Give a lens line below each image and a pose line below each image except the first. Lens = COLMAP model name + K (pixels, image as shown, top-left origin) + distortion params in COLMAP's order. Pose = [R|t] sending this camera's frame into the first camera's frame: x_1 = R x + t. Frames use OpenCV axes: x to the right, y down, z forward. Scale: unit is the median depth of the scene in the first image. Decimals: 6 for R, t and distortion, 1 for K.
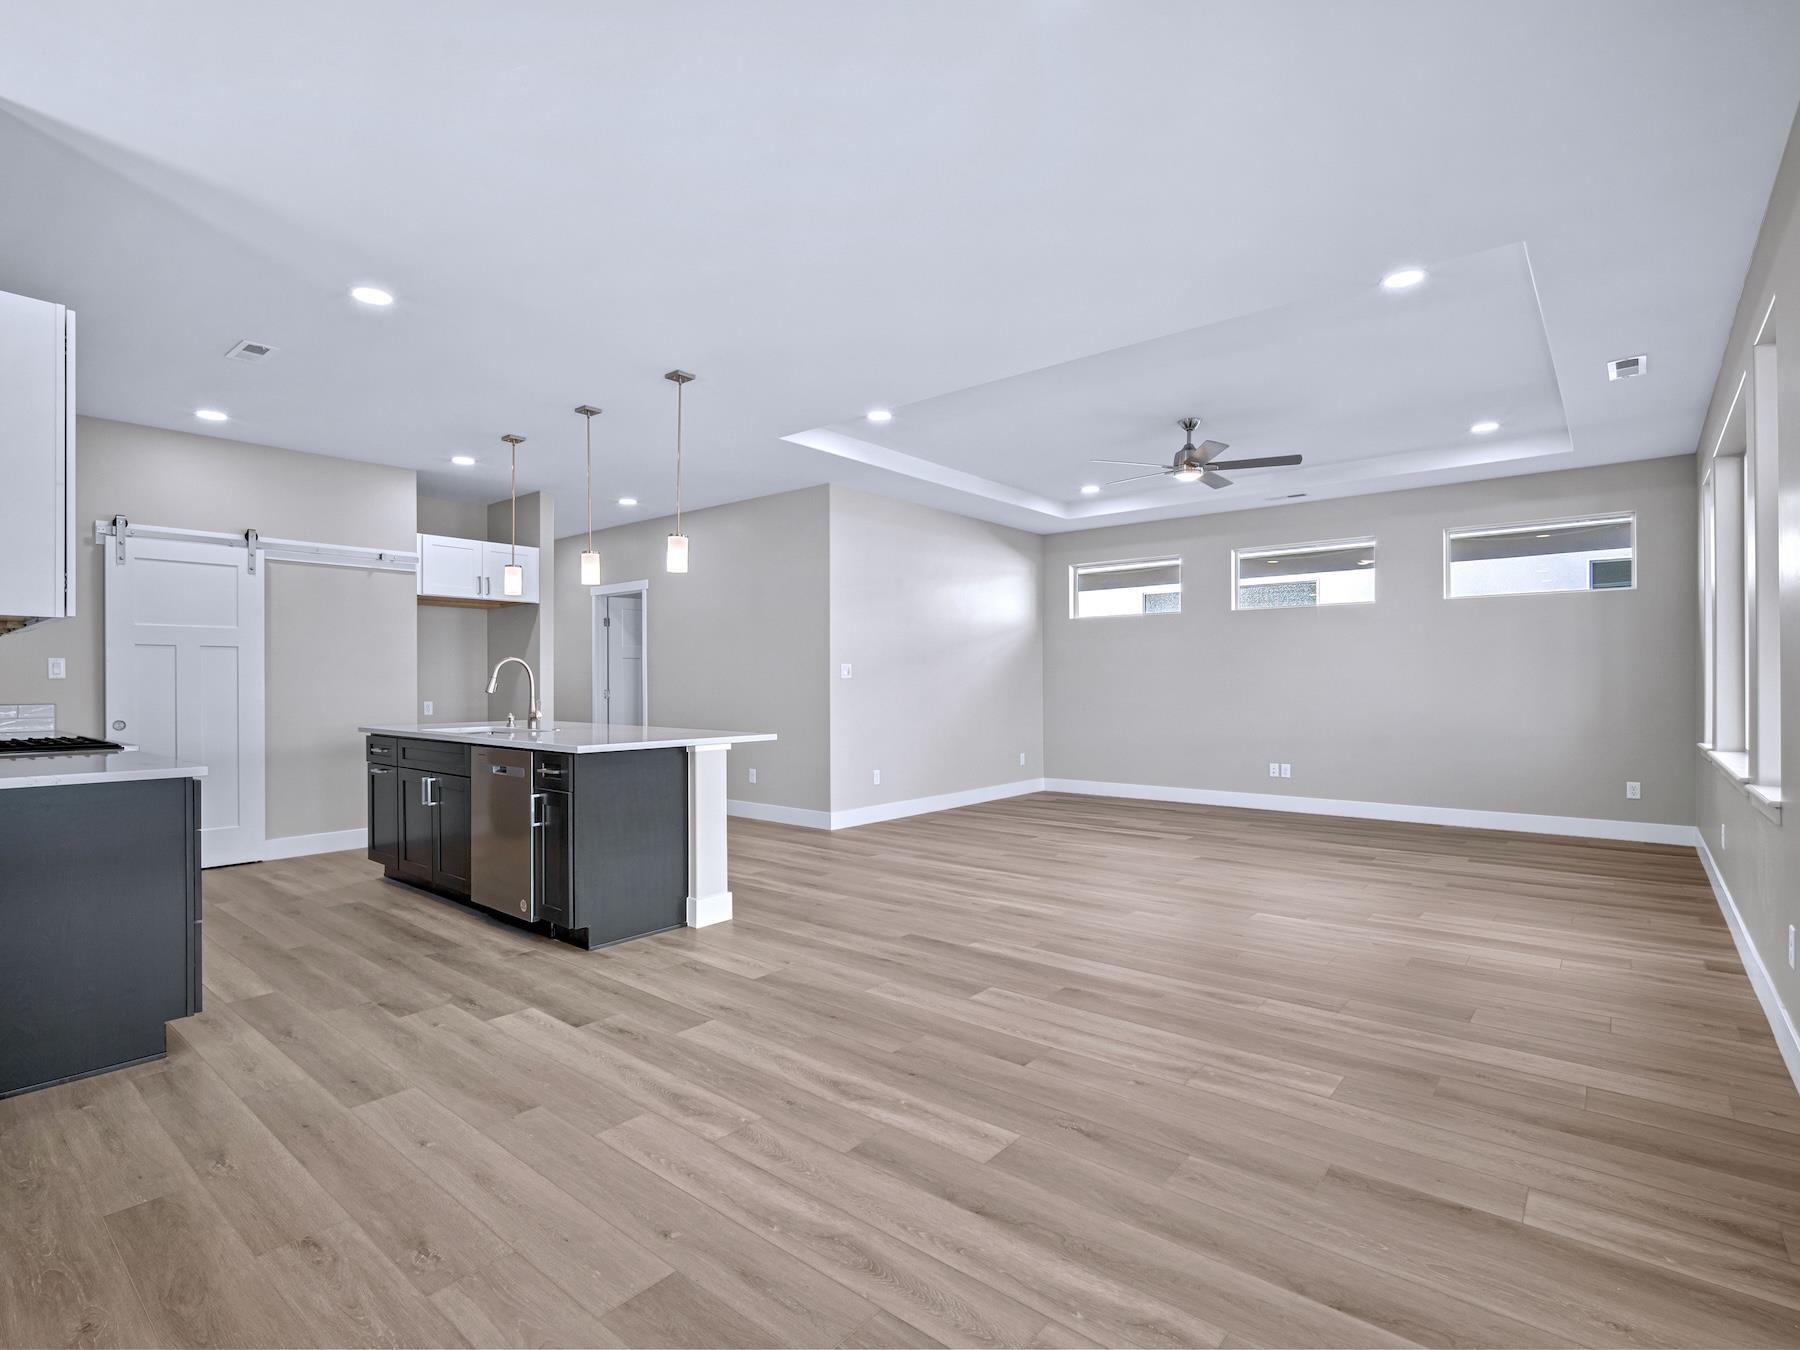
lens RADIAL K [[886.3, 0, 867.9], [0, 886.3, 679.0], [0, 0, 1]] dist [-0.006652, 0.000514]
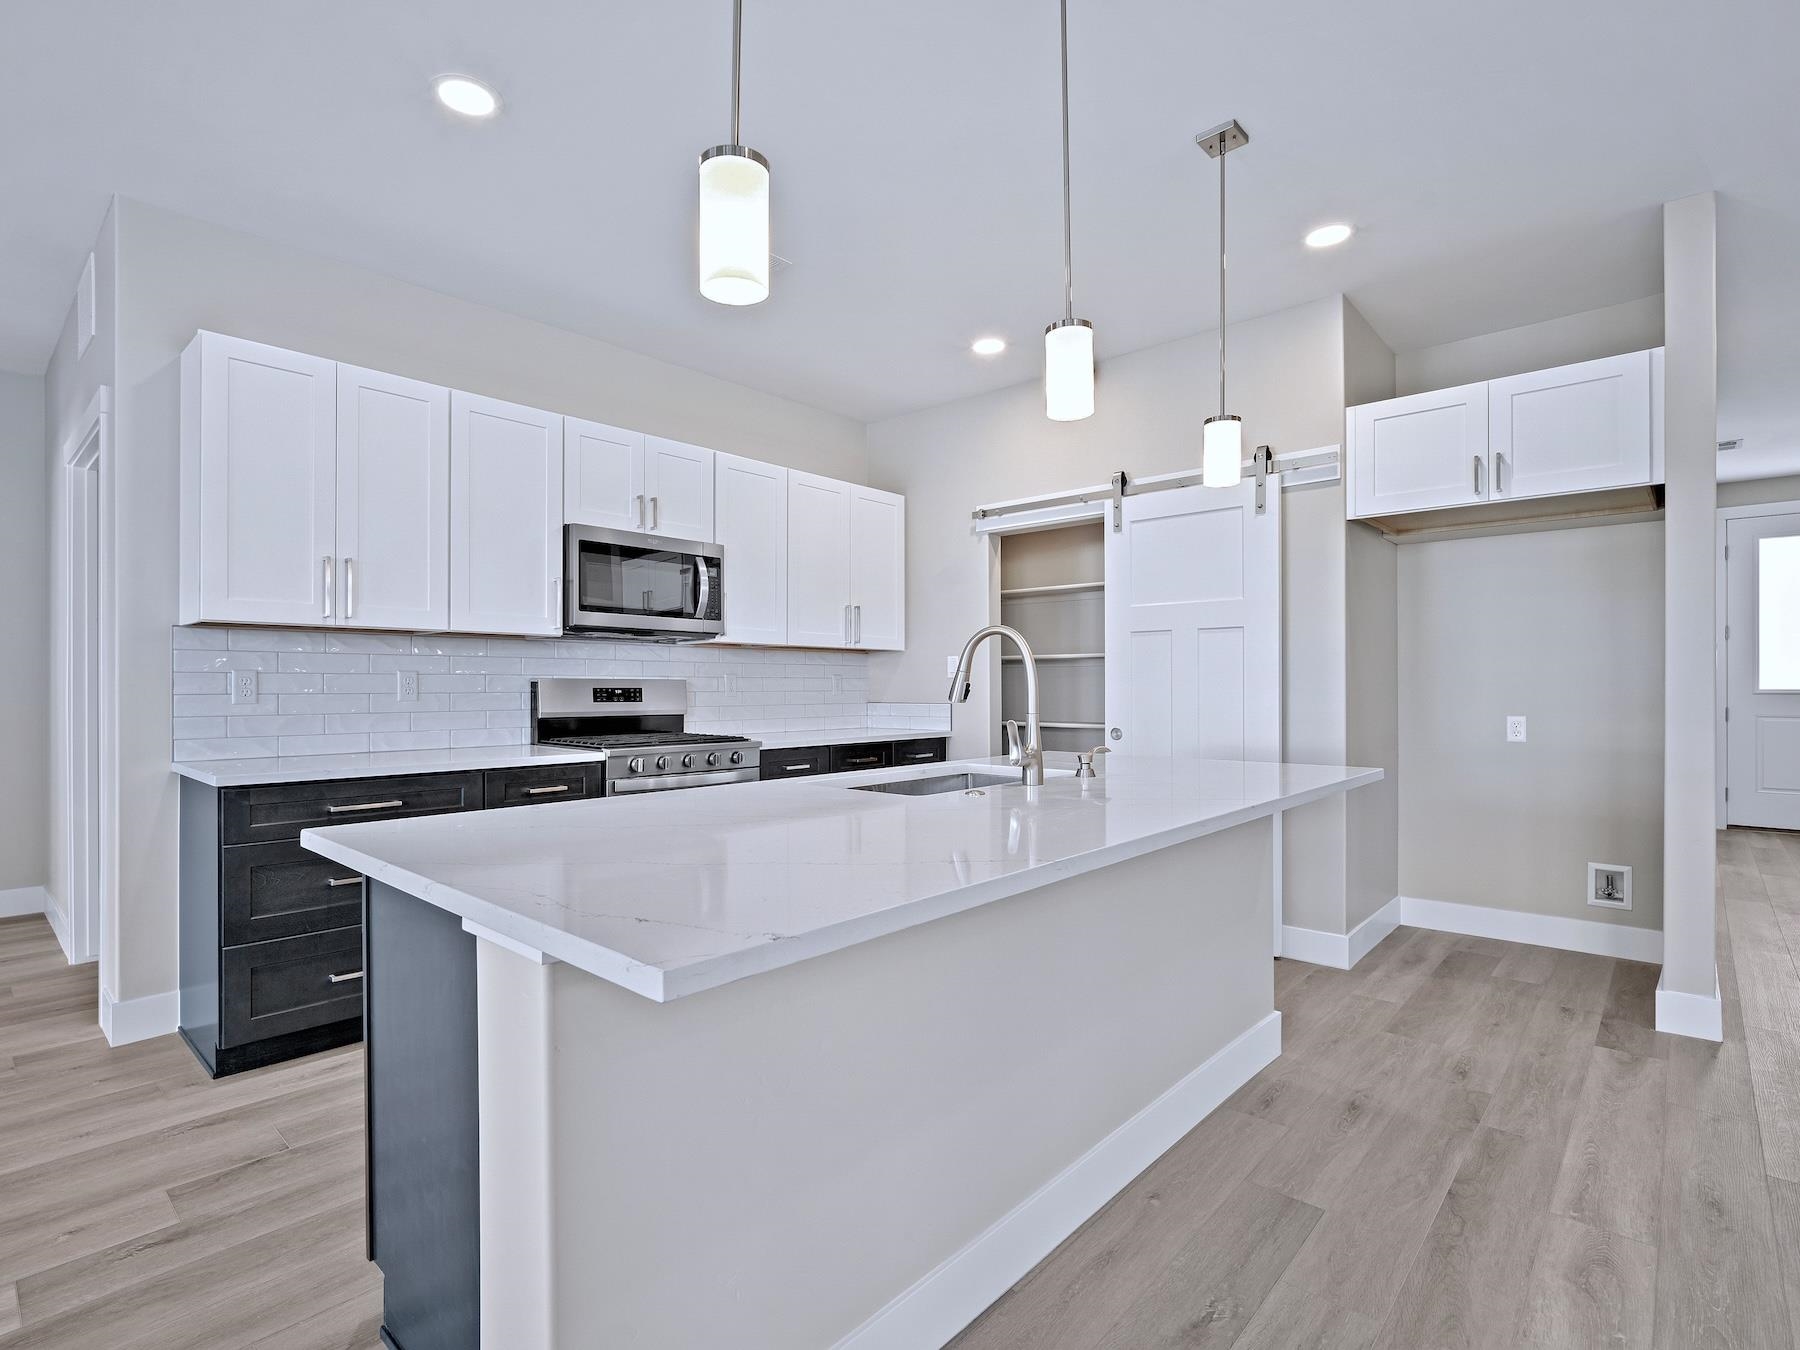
lens RADIAL K [[873.3, 0, 860.5], [0, 873.3, 683.0], [0, 0, 1]] dist [-0.000417, 0.000028]
pose [[-0.045707, 0.001647, -0.998954, 0.044309], [0.006141, 0.999980, 0.001367, 0.002984], [0.998936, -0.006072, -0.045717, 0.721181]]
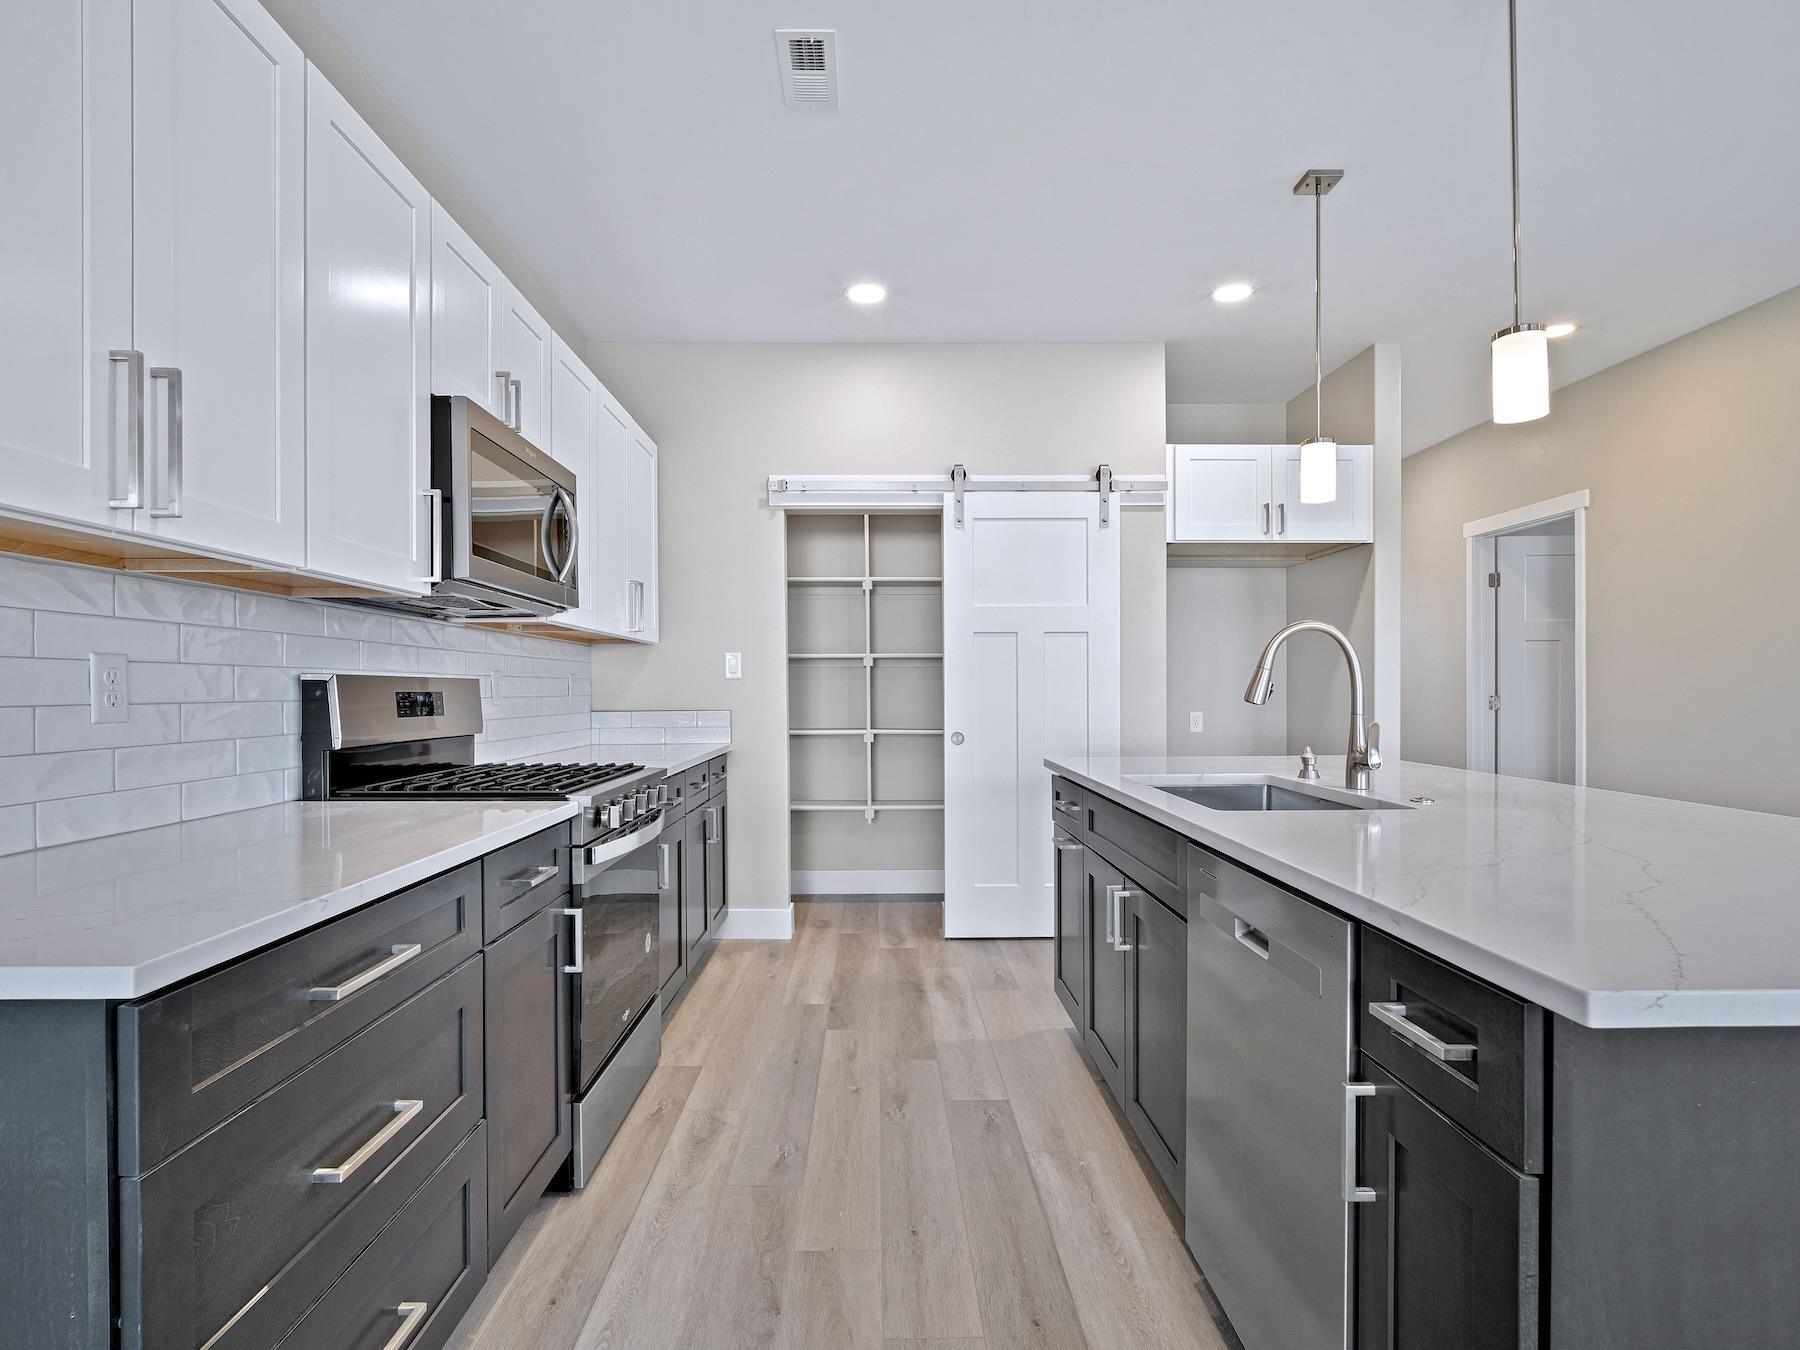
lens RADIAL K [[892.9, 0, 877.6], [0, 892.9, 709.3], [0, 0, 1]] dist [-0.025579, -0.000009]
pose [[0.651421, 0.019146, -0.758474, -0.162817], [0.004140, 0.999577, 0.028787, 0.003581], [0.758705, -0.021892, 0.651067, 0.431615]]
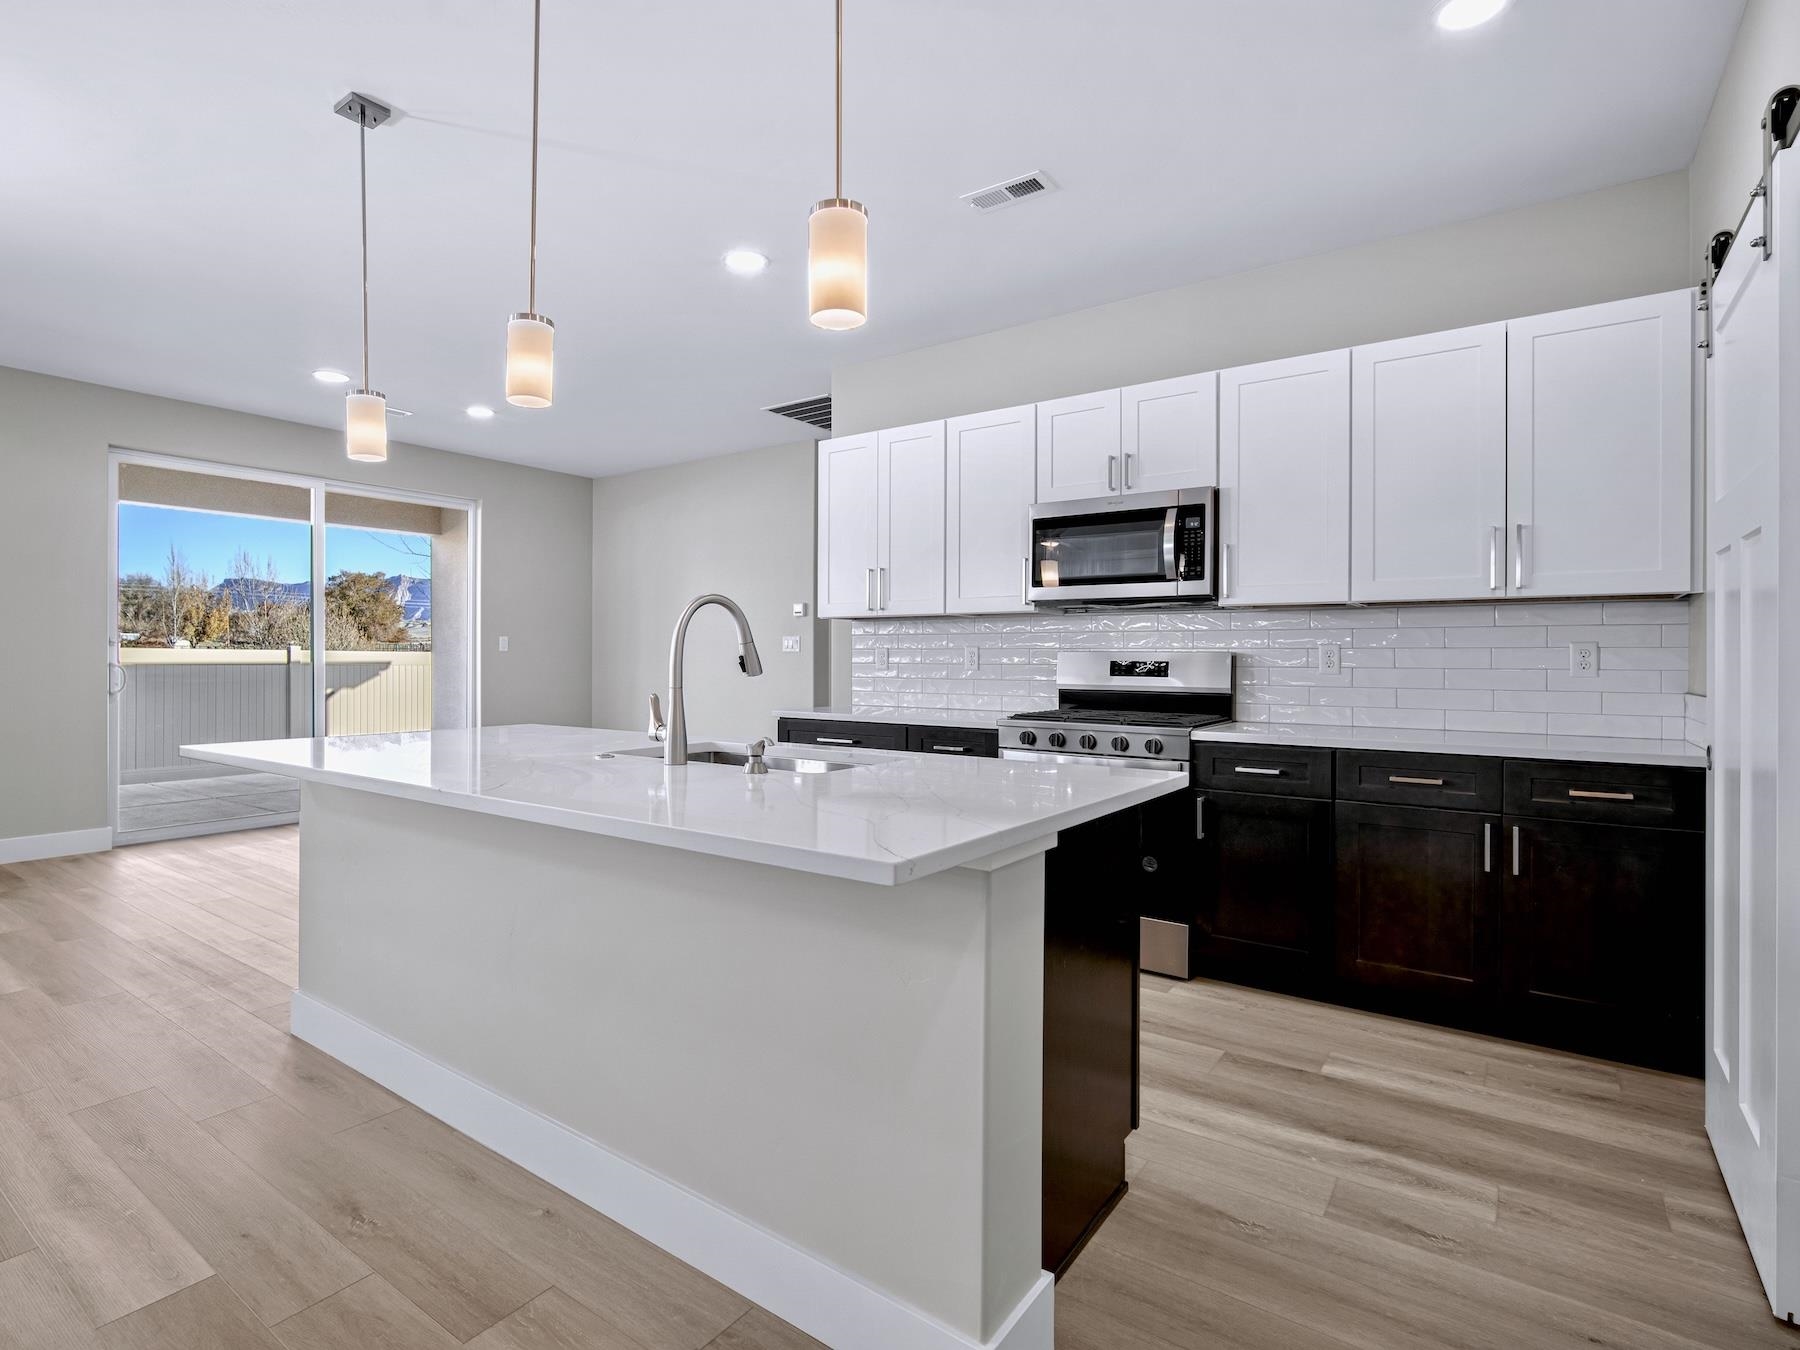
lens RADIAL K [[907.3, 0, 888.8], [0, 907.3, 660.8], [0, 0, 1]] dist [-0.009838, 0.000647]
pose [[-0.995367, -0.001442, -0.096133, -0.335311], [-0.001075, 0.999992, -0.003877, 0.008090], [0.096138, -0.003755, -0.995361, 1.096964]]
